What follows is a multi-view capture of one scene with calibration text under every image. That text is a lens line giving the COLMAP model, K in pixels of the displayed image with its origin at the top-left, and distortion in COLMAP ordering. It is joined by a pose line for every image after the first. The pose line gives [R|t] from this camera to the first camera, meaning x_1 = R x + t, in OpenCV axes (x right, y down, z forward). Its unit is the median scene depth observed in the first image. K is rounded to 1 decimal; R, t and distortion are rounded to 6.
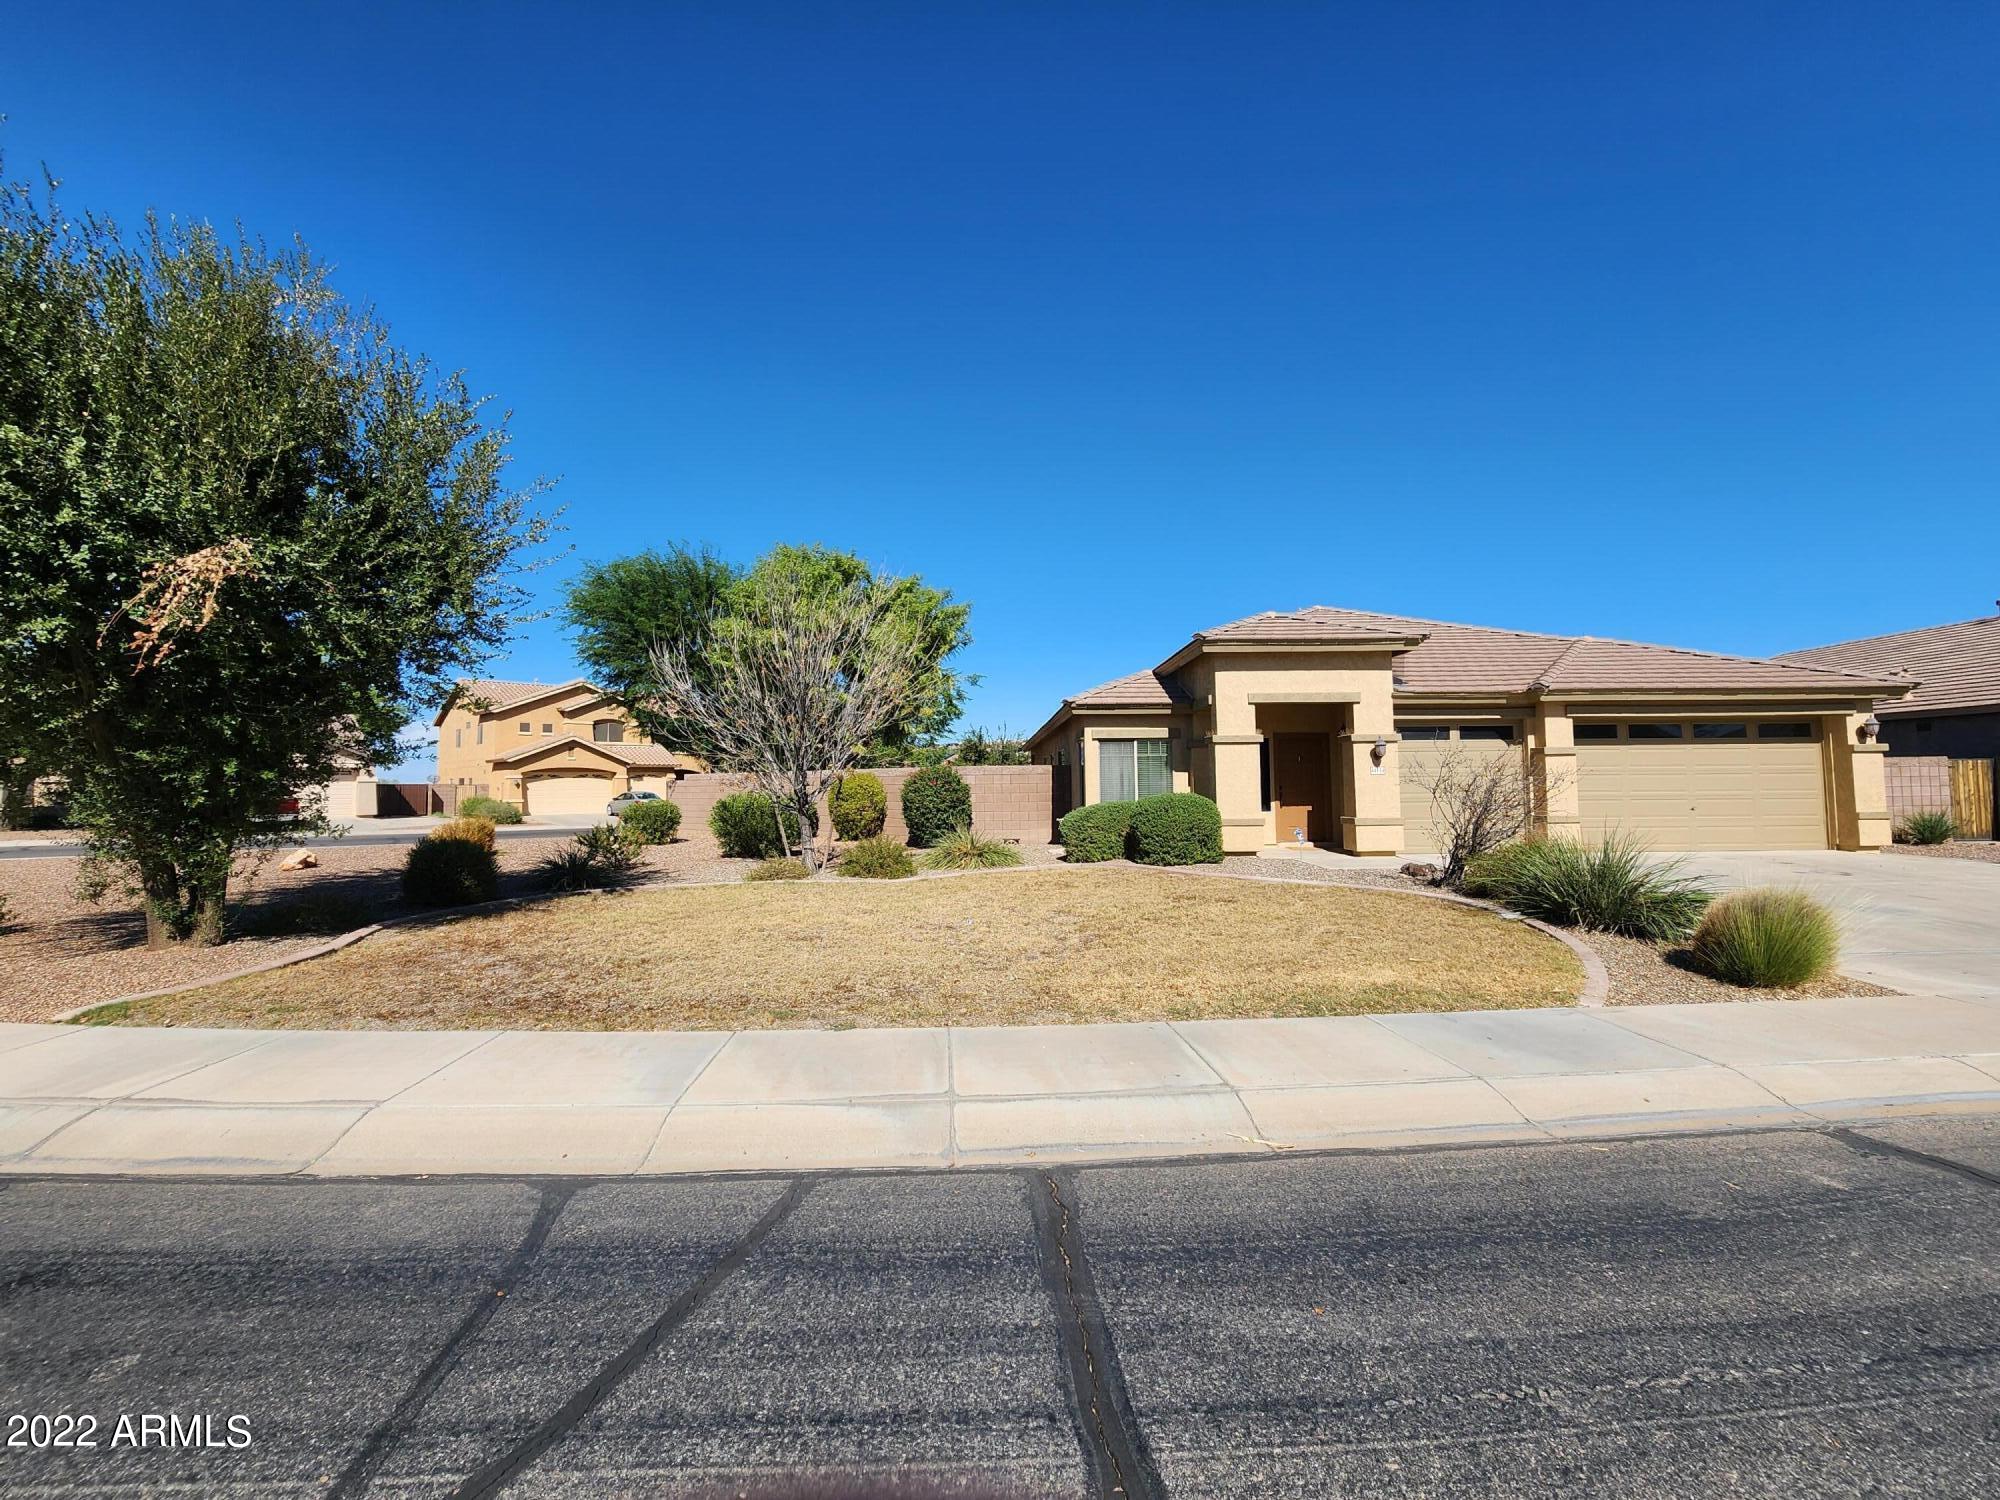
lens RADIAL K [[841.1, 0, 999.0], [0, 841.1, 735.4], [0, 0, 1]] dist [-0.001724, -0.000443]
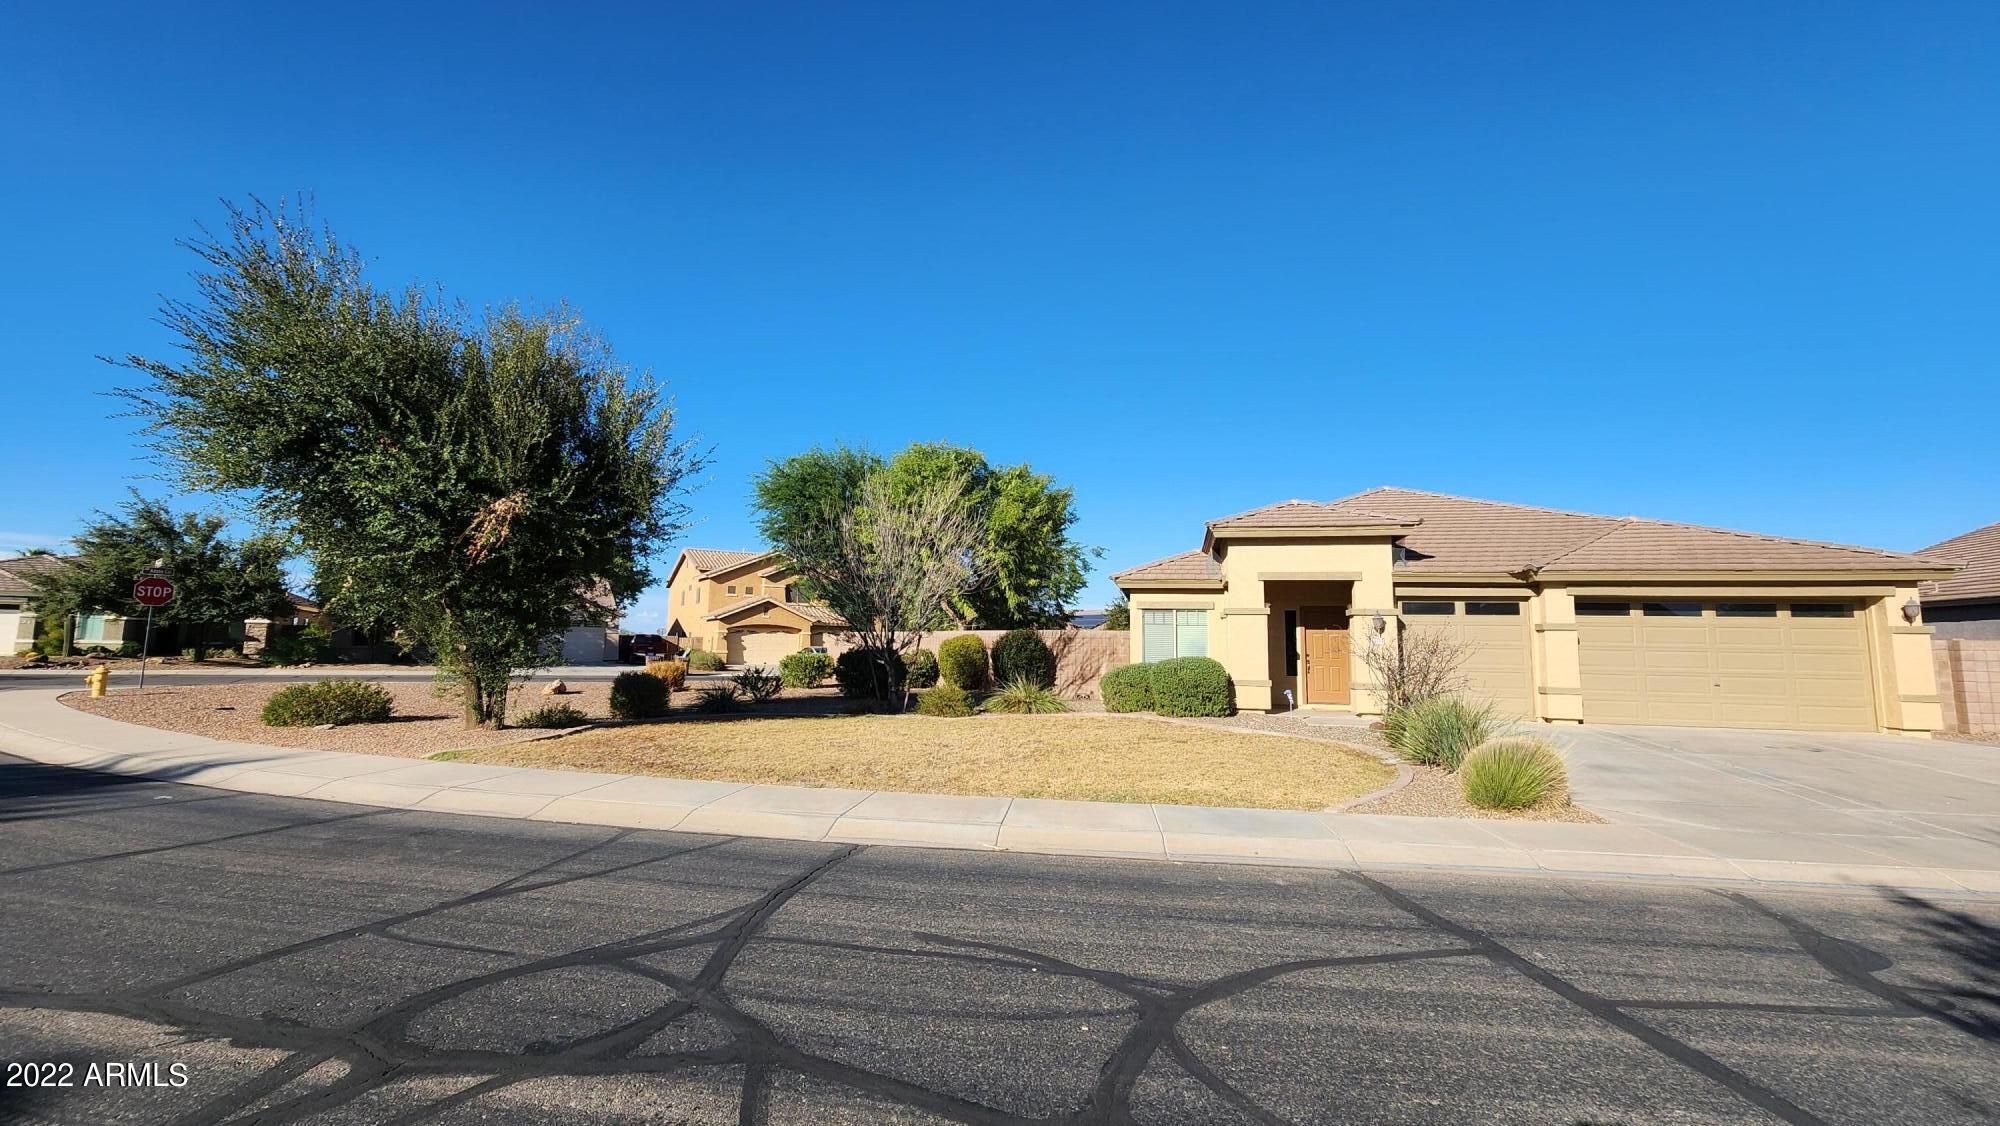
lens RADIAL K [[823.5, 0, 989.3], [0, 823.5, 552.1], [0, 0, 1]] dist [0.000935, -0.000346]
pose [[0.974114, -0.001118, -0.226055, 0.246896], [-0.011758, 0.998383, -0.055608, -0.012505], [0.225752, 0.056827, 0.972526, -0.251659]]
